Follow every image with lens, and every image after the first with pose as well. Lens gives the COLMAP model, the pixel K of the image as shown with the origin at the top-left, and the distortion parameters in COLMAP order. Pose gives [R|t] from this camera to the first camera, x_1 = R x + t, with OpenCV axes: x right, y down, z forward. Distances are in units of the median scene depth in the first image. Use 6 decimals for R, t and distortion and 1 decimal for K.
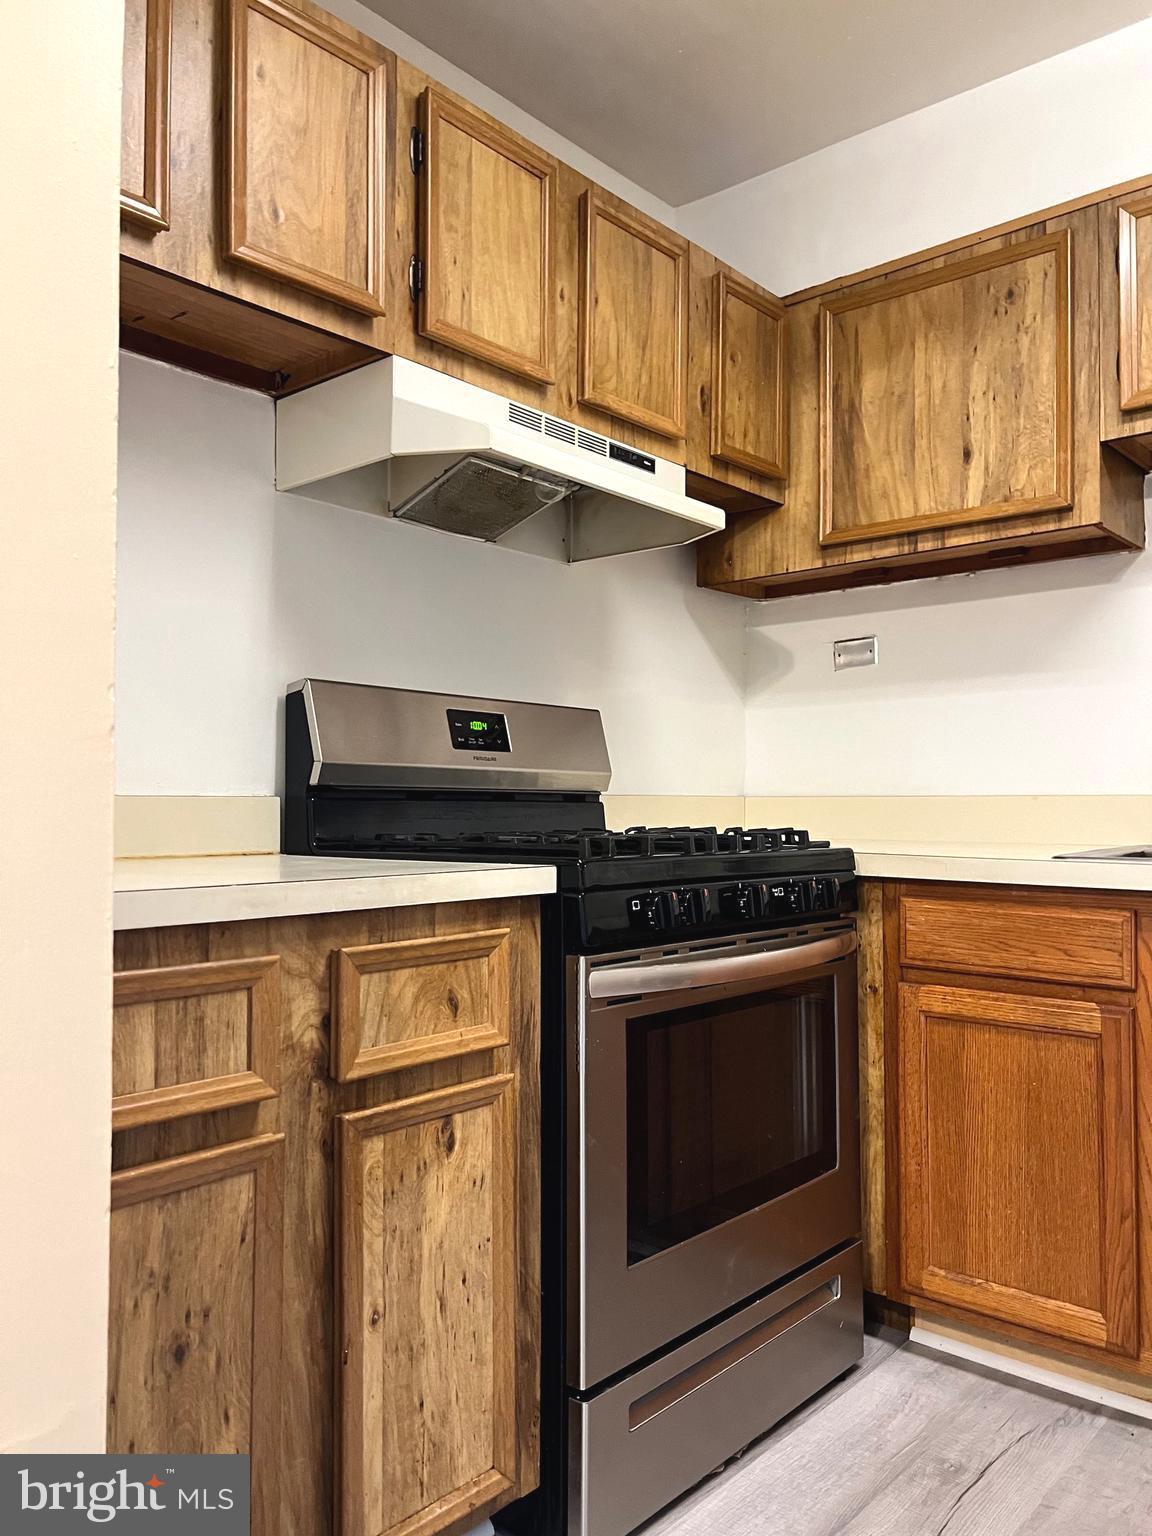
lens RADIAL K [[1158.4, 0, 566.8], [0, 1158.4, 766.3], [0, 0, 1]] dist [0.043069, -0.049236]
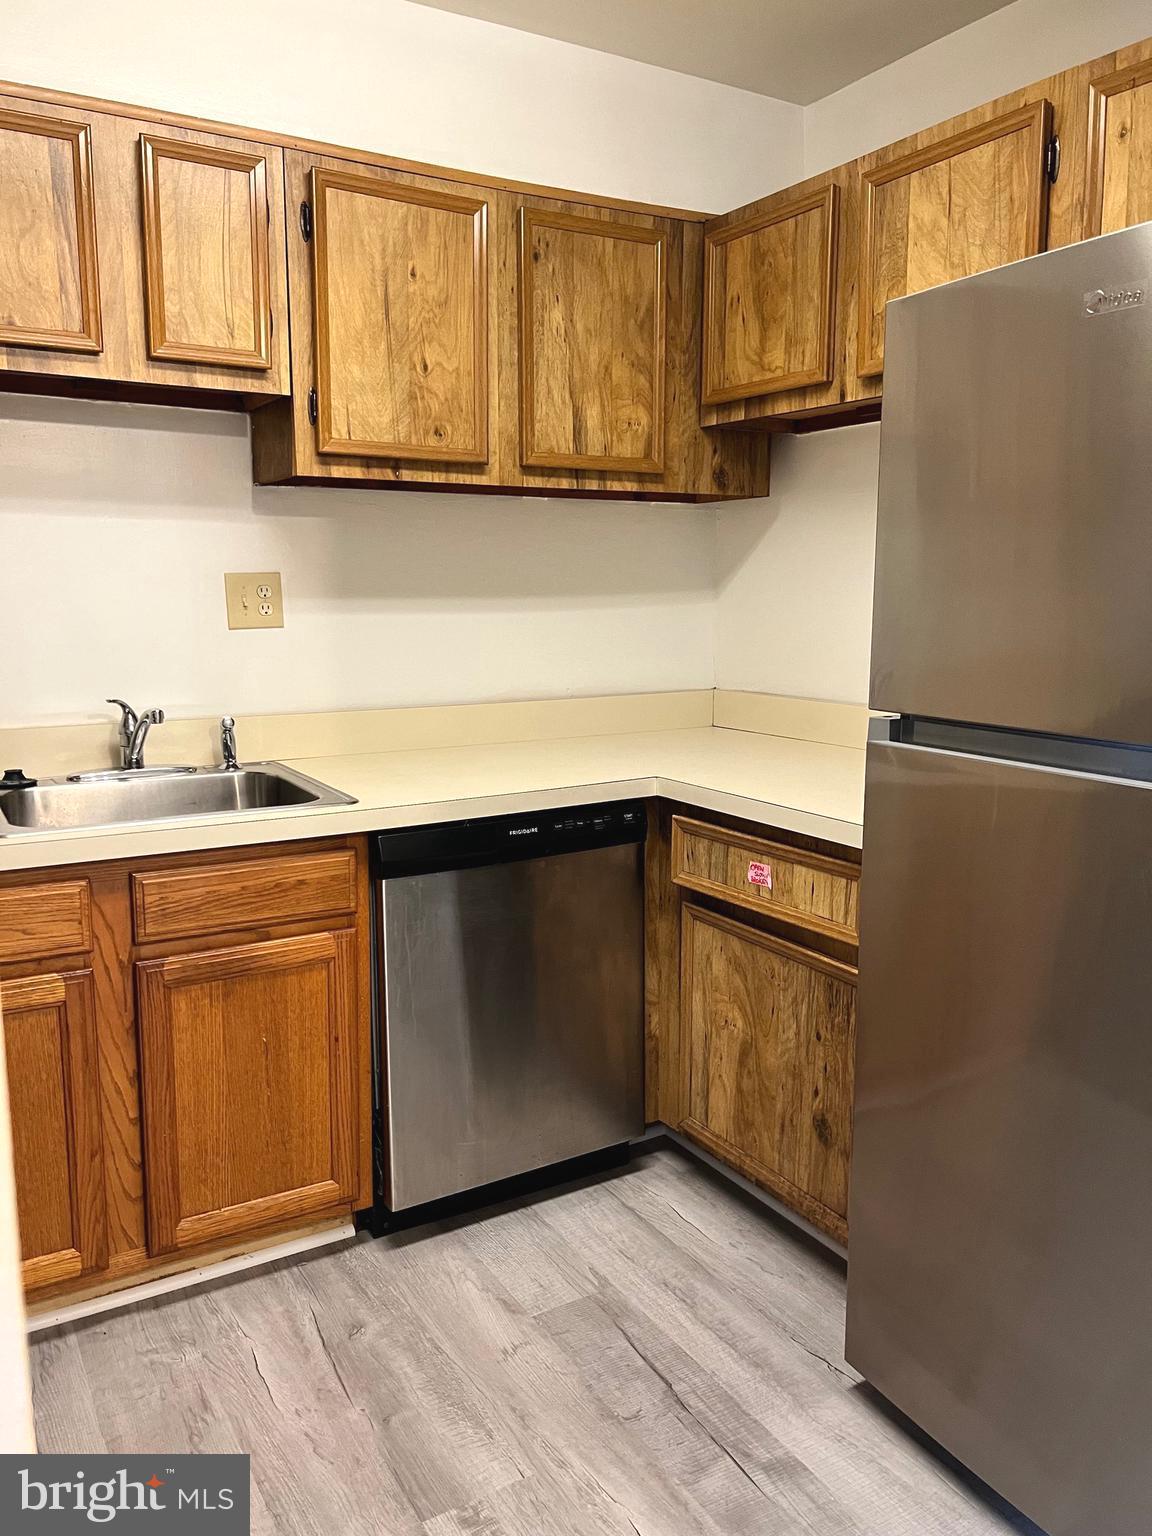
lens RADIAL K [[1158.4, 0, 574.3], [0, 1158.4, 764.9], [0, 0, 1]] dist [0.043069, -0.049236]
pose [[0.308965, -0.144648, 0.940009, -0.310951], [-0.034146, 0.986042, 0.162955, -0.144938], [-0.950460, -0.082445, 0.299714, 0.246222]]
